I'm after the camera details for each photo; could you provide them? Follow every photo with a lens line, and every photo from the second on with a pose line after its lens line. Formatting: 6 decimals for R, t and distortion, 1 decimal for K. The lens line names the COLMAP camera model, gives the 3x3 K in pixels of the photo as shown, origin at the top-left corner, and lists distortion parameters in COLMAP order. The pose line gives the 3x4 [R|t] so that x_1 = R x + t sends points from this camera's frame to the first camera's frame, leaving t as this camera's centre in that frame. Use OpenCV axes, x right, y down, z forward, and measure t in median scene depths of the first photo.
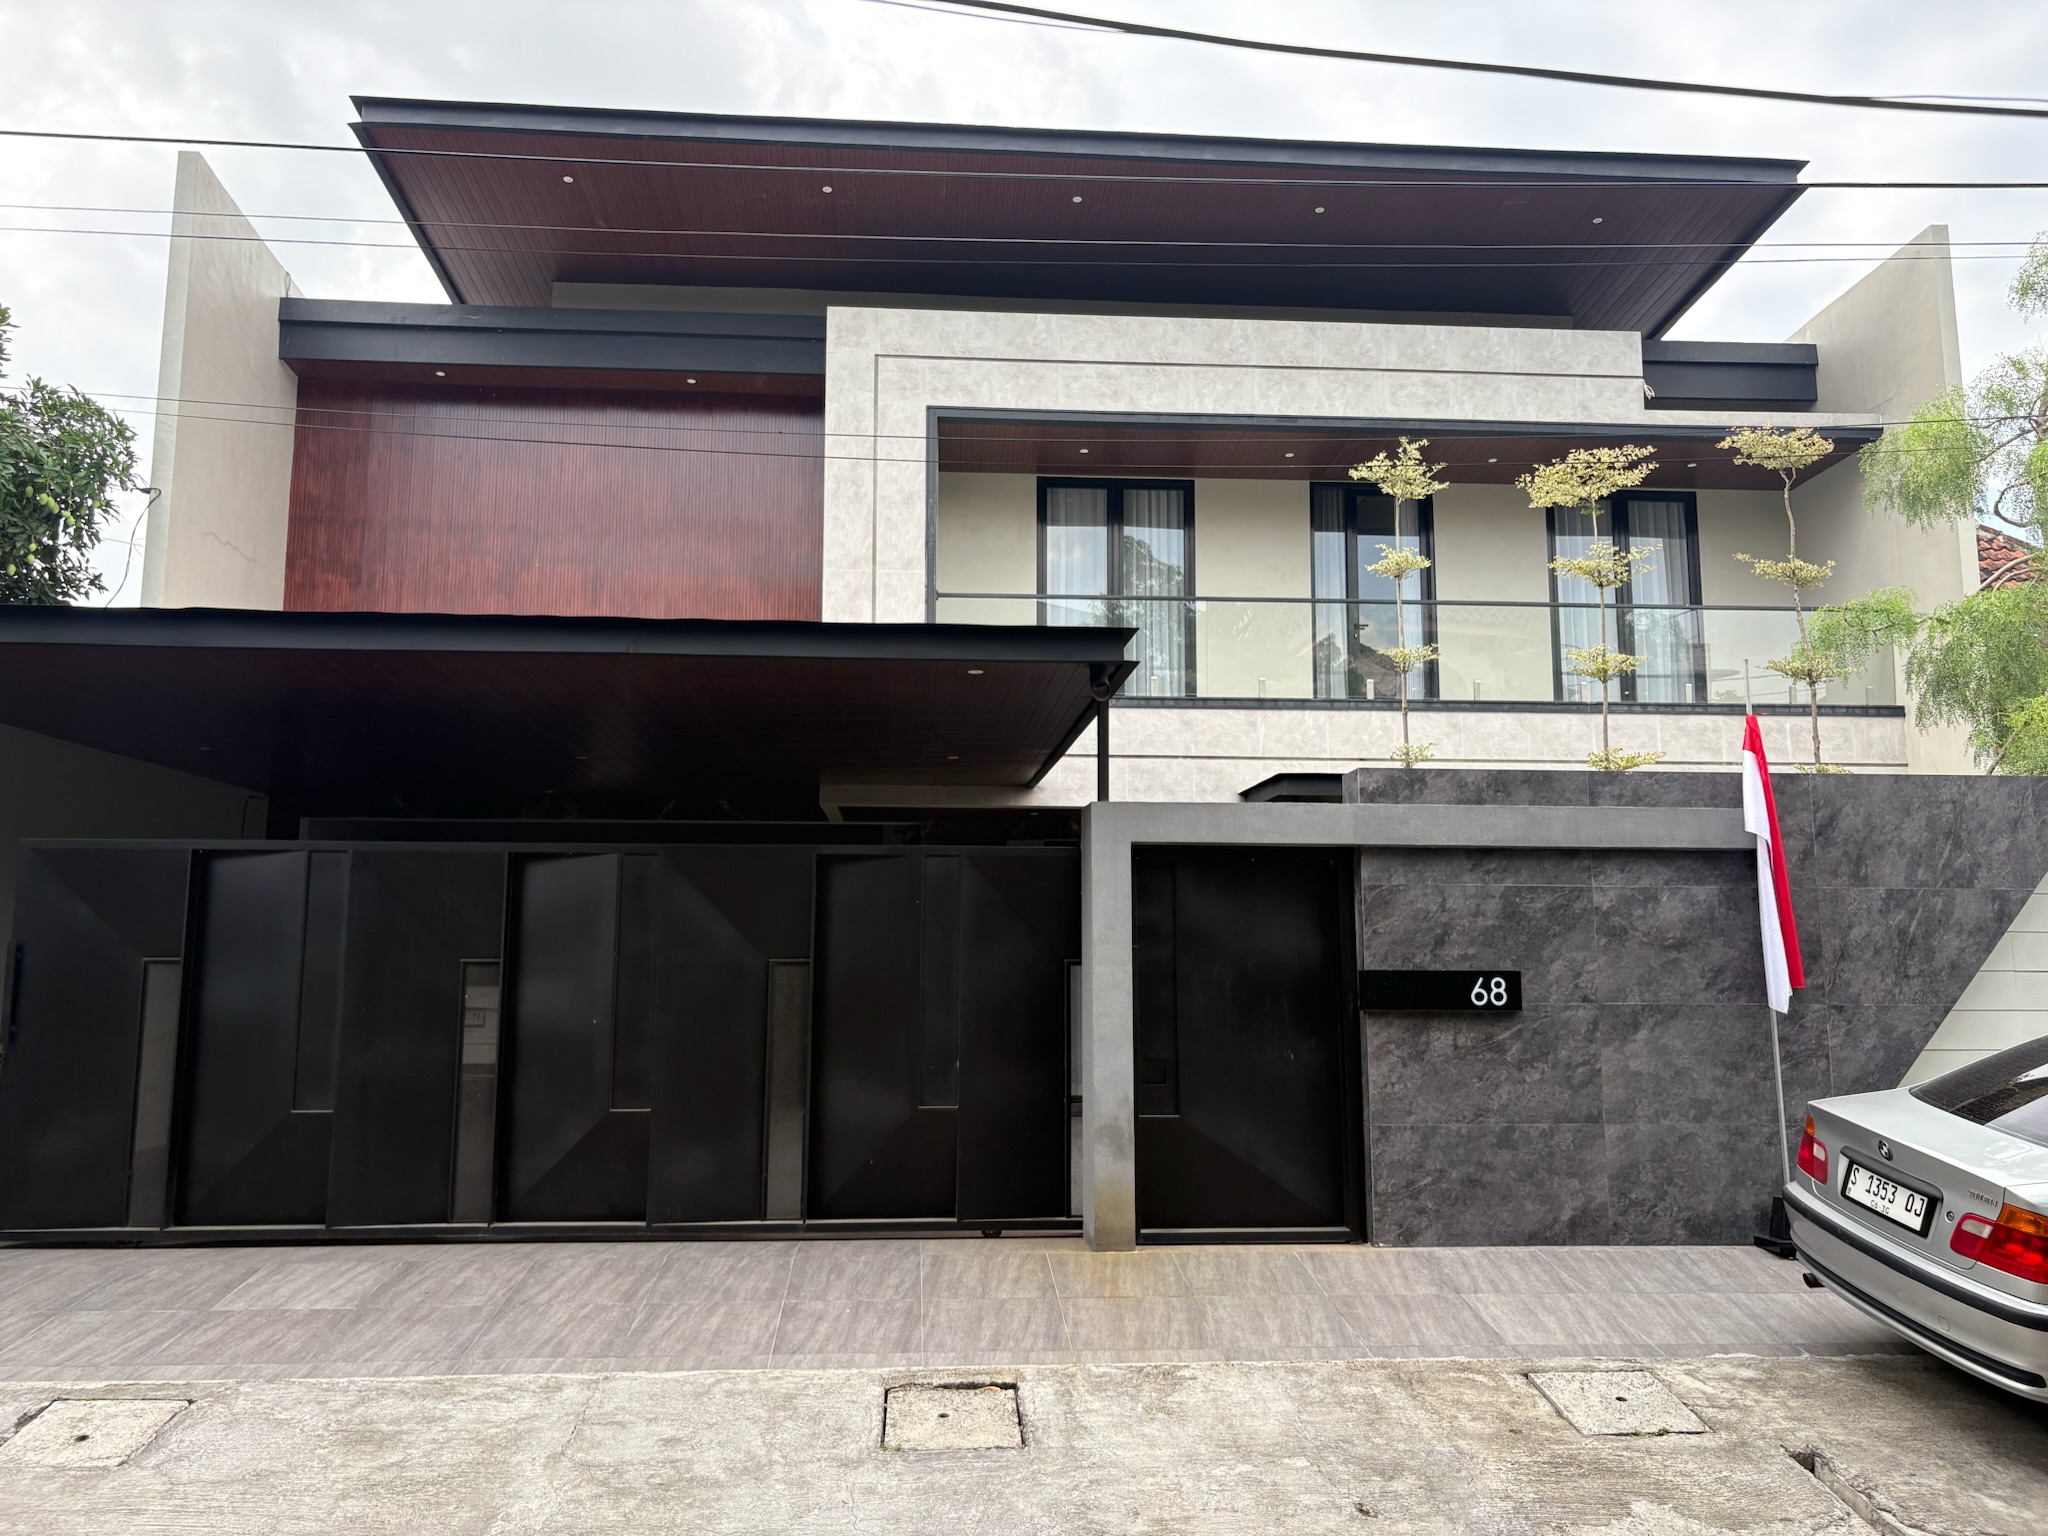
lens RADIAL K [[1558.7, 0, 1018.8], [0, 1558.7, 798.4], [0, 0, 1]] dist [0.045775, -0.052709]
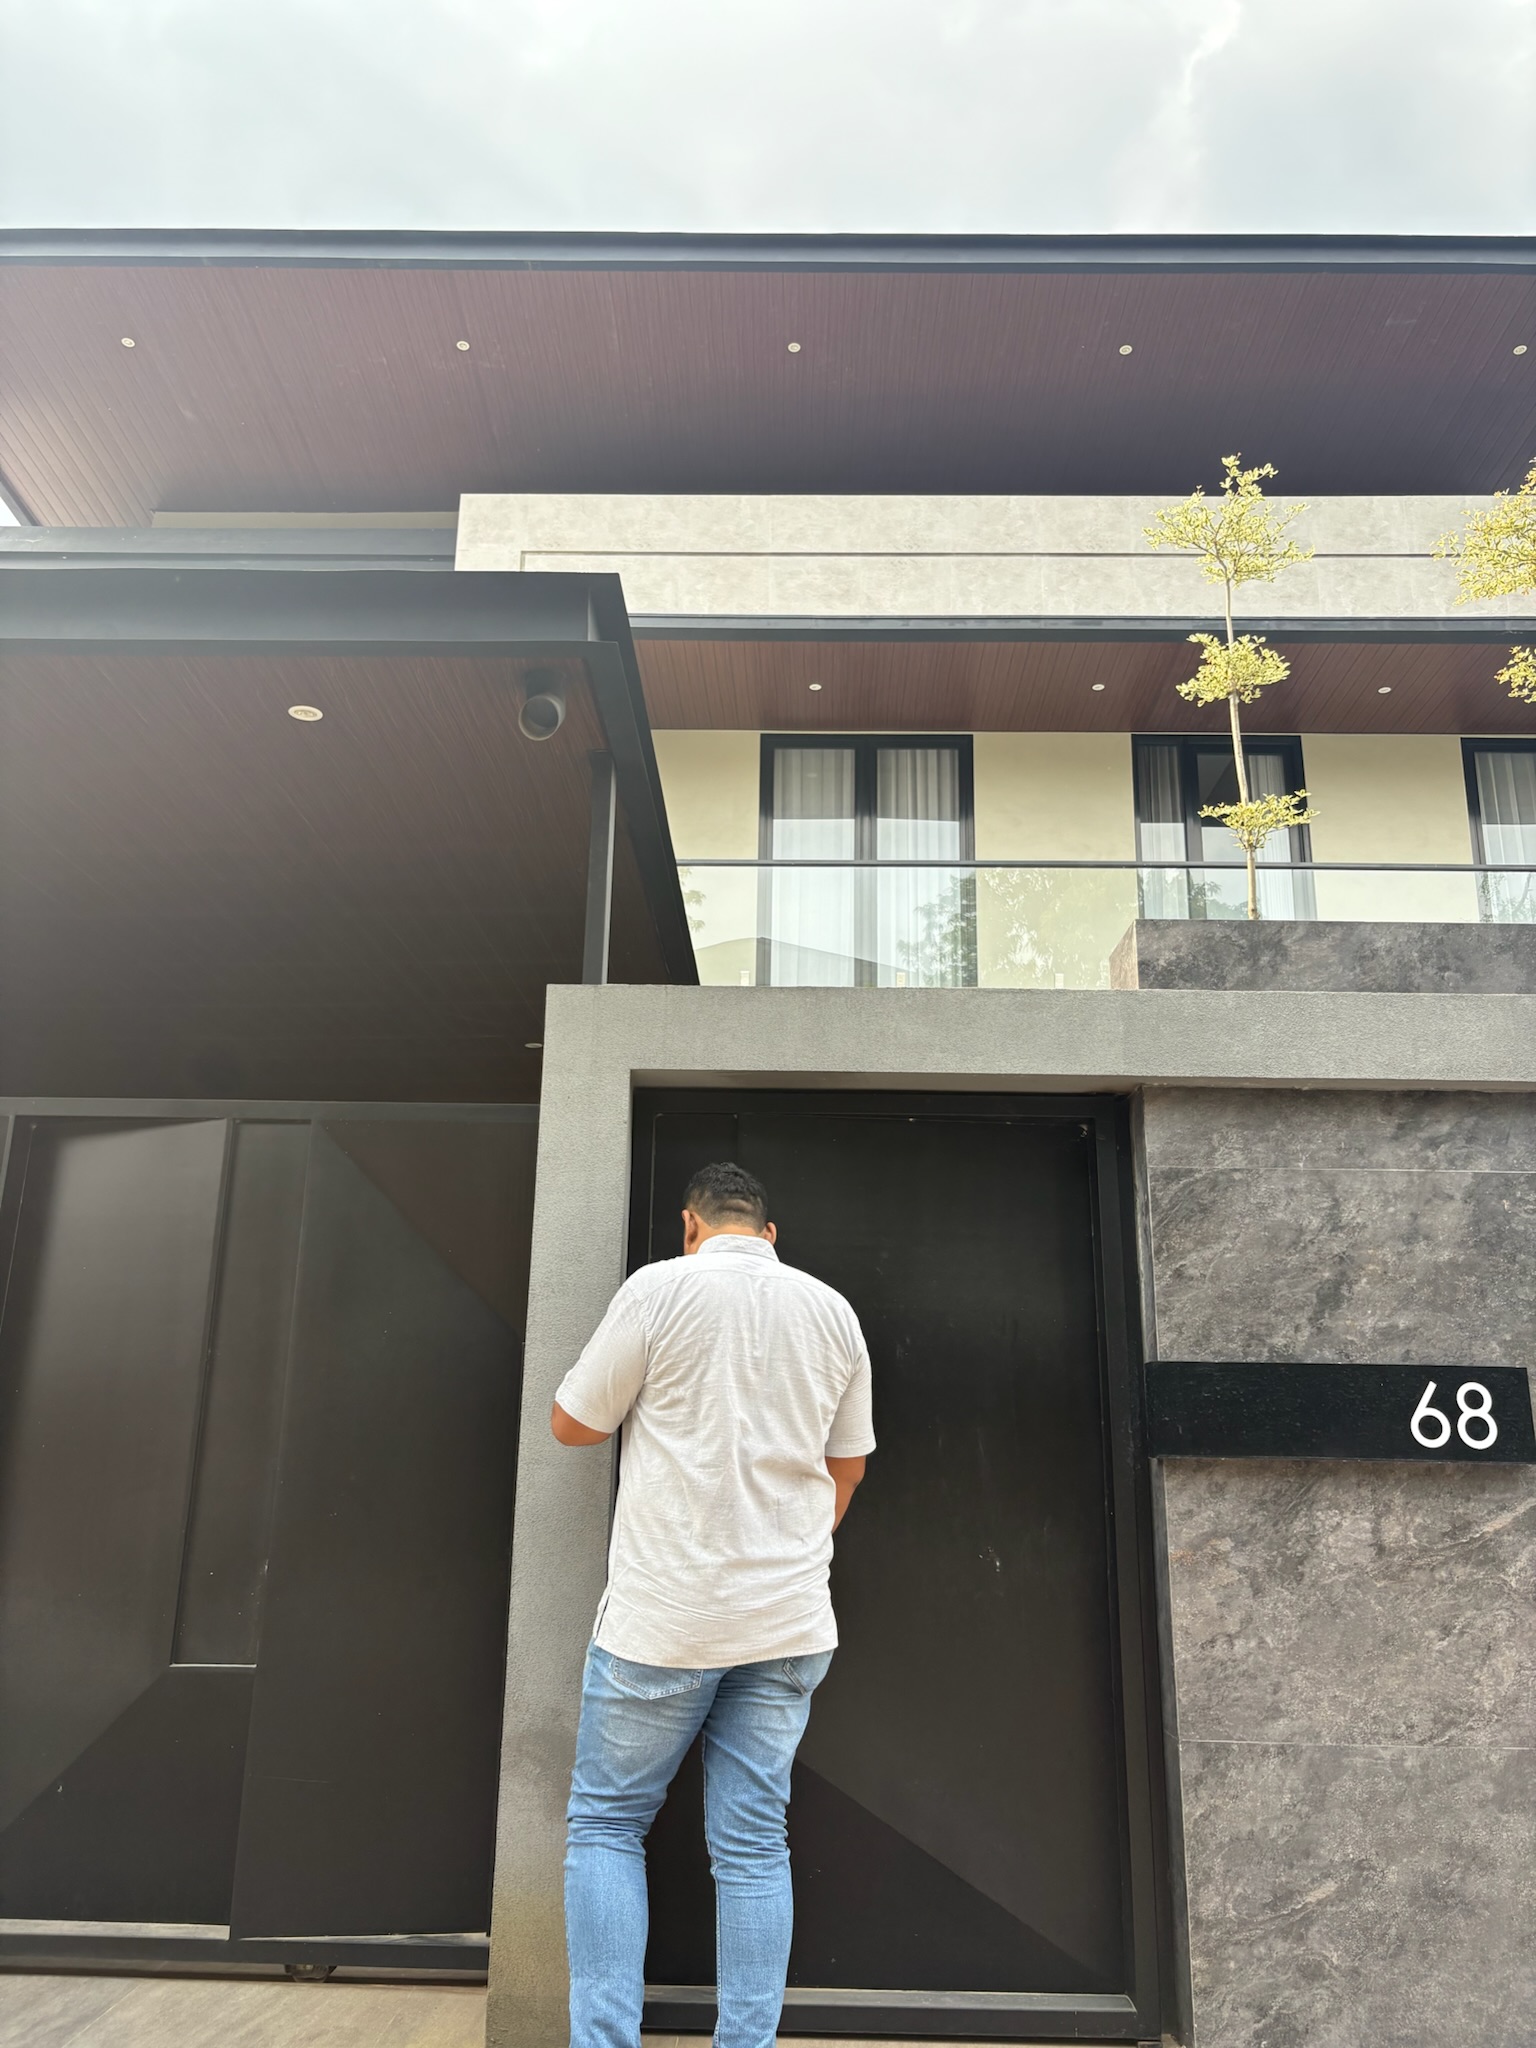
lens RADIAL K [[1558.7, 0, 770.2], [0, 1558.7, 1029.4], [0, 0, 1]] dist [0.045775, -0.052709]
pose [[0.996528, -0.007894, -0.082888, 0.148473], [-0.003946, 0.989899, -0.141717, 0.079251], [0.083170, 0.141552, 0.986431, 0.537635]]
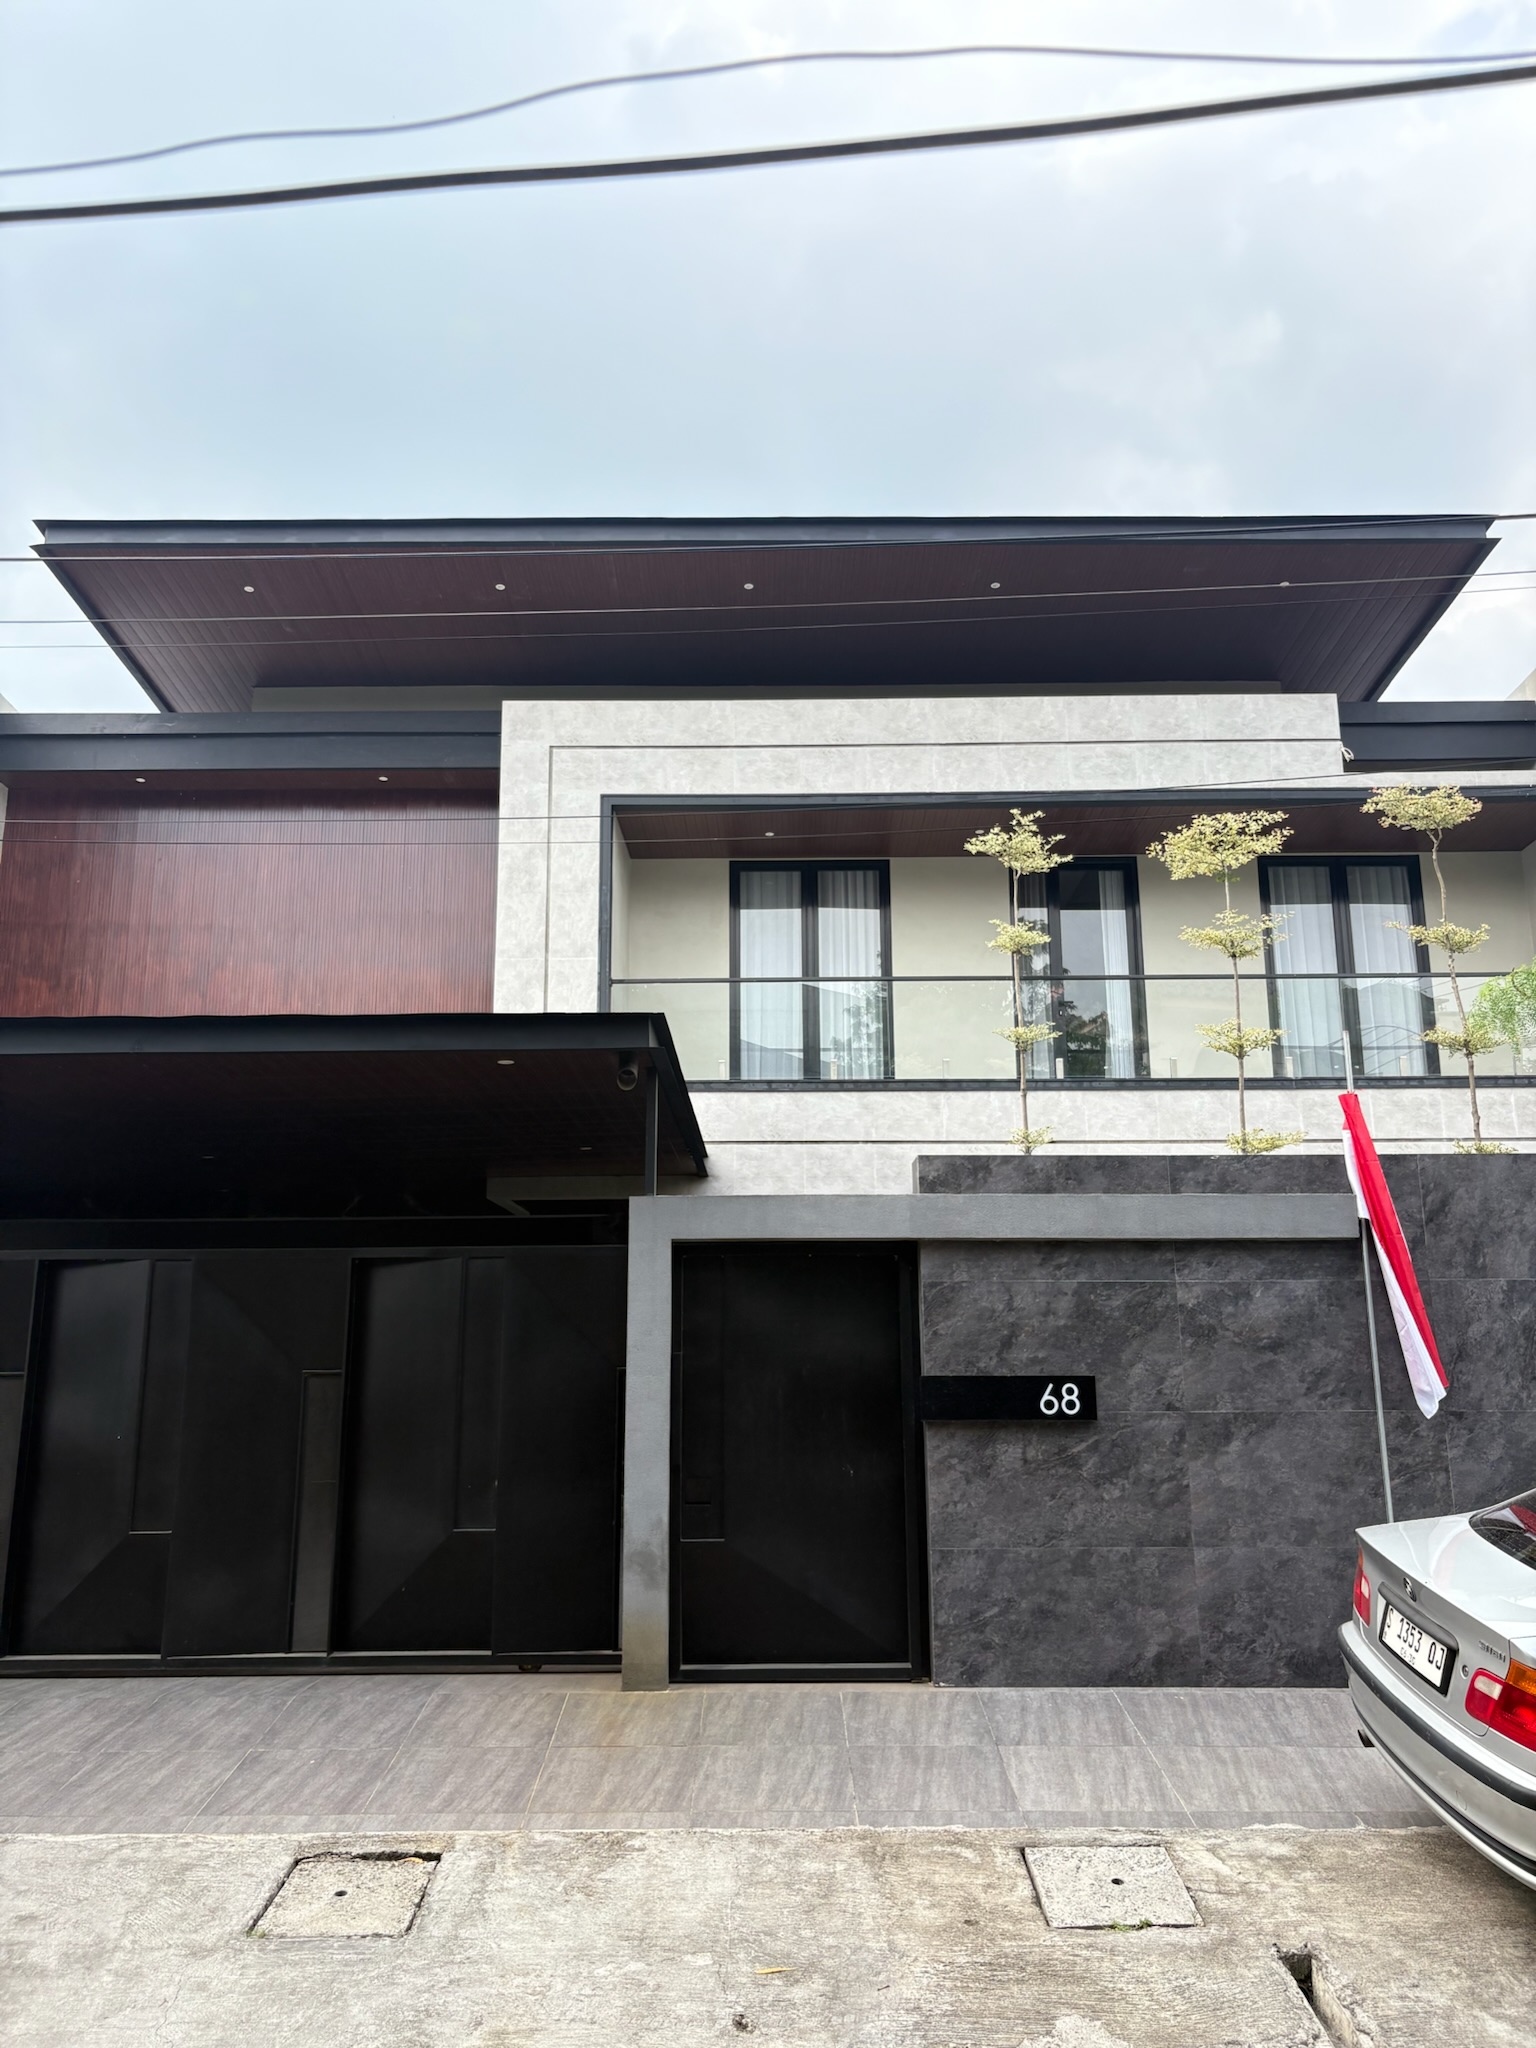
lens RADIAL K [[1558.7, 0, 761.1], [0, 1558.7, 1043.8], [0, 0, 1]] dist [0.045775, -0.052709]
pose [[0.997086, -0.023056, -0.072717, 0.193804], [0.016596, 0.995962, -0.088232, -0.005708], [0.074457, 0.086768, 0.993442, 0.056785]]
